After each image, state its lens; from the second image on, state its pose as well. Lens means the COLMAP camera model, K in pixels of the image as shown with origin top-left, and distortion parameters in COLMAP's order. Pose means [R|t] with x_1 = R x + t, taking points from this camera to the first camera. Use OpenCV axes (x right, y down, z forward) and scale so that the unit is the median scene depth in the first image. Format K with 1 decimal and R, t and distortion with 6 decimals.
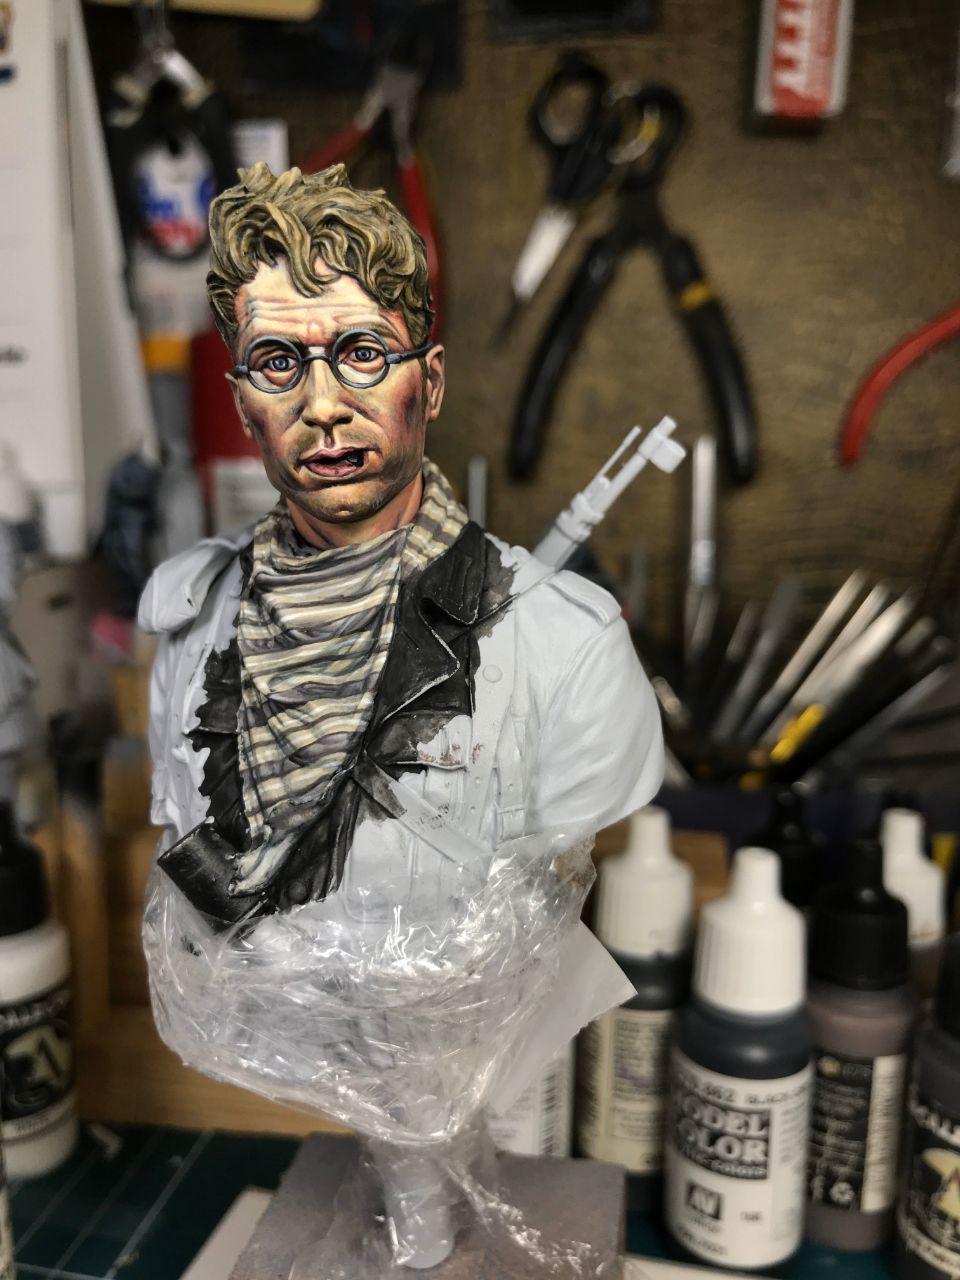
lens RADIAL K [[1105.3, 0, 480.0], [0, 1105.3, 640.0], [0, 0, 1]] dist [-0.003698, 0.002117]
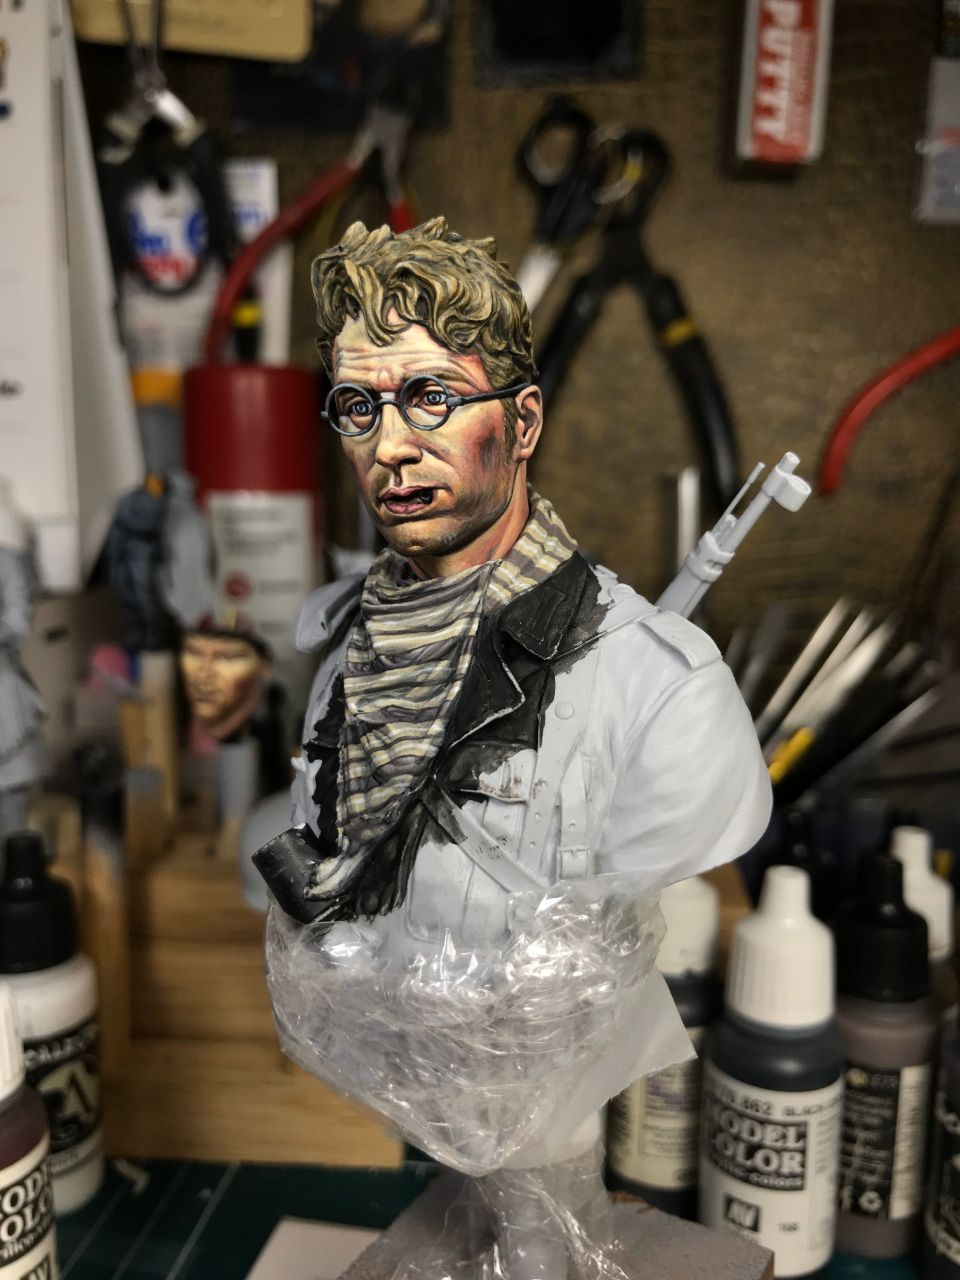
lens RADIAL K [[1105.3, 0, 480.0], [0, 1105.3, 640.0], [0, 0, 1]] dist [-0.003698, 0.002117]
pose [[0.998786, -0.009500, 0.048331, -0.107082], [0.010726, 0.999626, -0.025174, -0.000995], [-0.048073, 0.025662, 0.998514, -0.031371]]
